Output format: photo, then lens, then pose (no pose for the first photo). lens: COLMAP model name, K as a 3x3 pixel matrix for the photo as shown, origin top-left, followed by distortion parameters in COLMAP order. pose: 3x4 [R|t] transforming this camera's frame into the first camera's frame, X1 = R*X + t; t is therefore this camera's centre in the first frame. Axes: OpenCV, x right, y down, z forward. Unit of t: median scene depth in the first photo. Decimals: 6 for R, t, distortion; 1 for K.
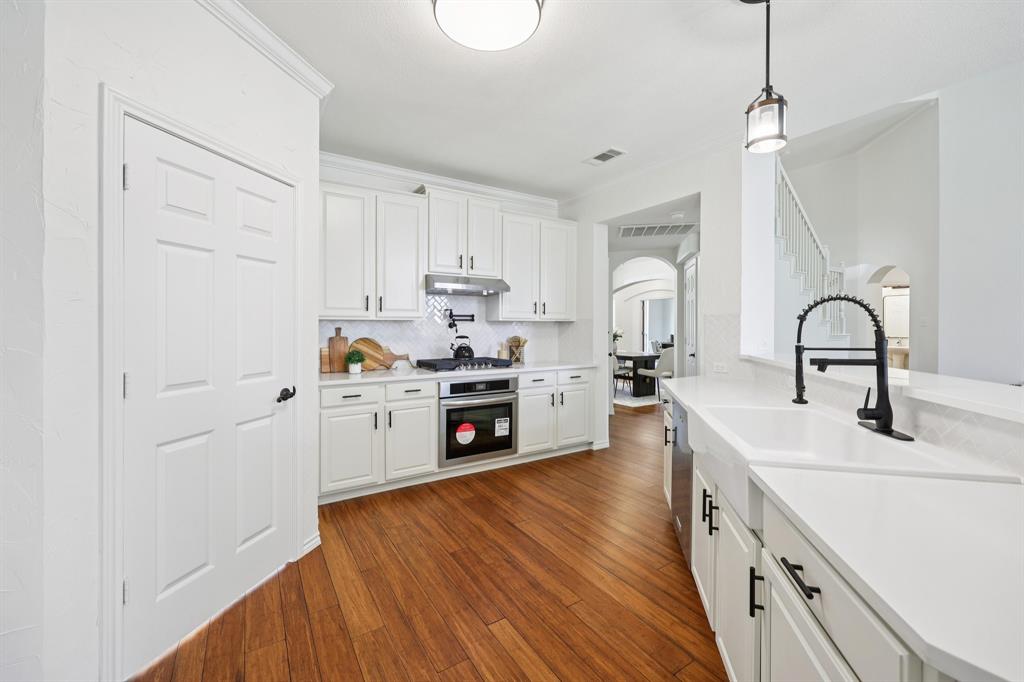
lens RADIAL K [[412.9, 0, 513.3], [0, 412.9, 326.6], [0, 0, 1]] dist [-0.002817, 0.001085]
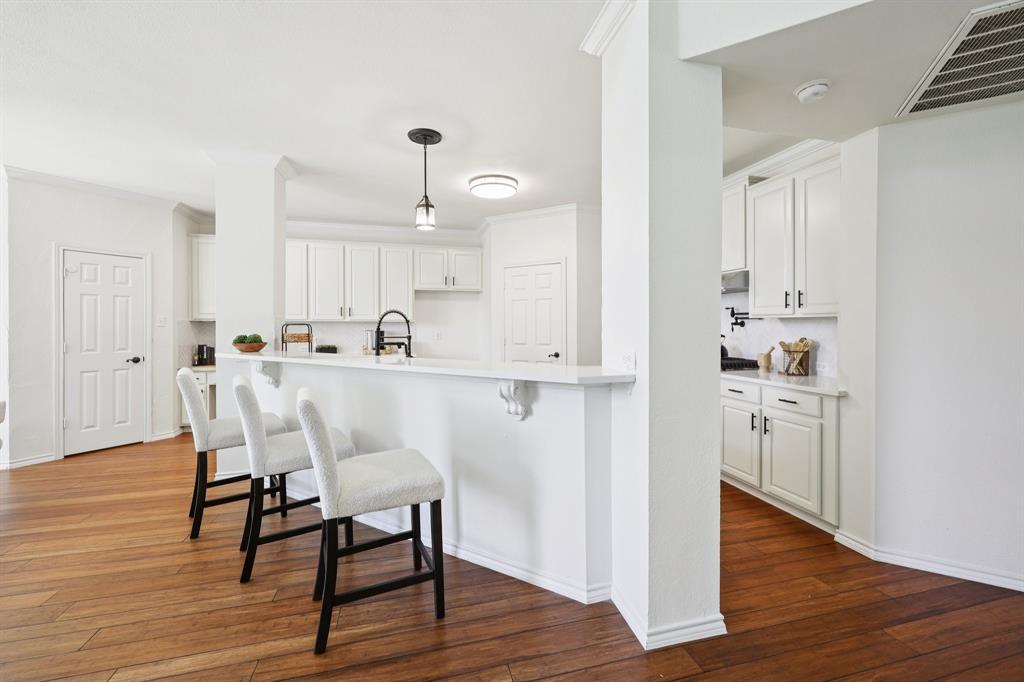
lens RADIAL K [[412.9, 0, 513.1], [0, 412.9, 328.7], [0, 0, 1]] dist [-0.002817, 0.001085]
pose [[-0.300770, 0.009817, -0.953646, 1.078603], [0.001768, 0.999951, 0.009736, -0.002064], [0.953695, 0.001242, -0.300773, 0.917246]]
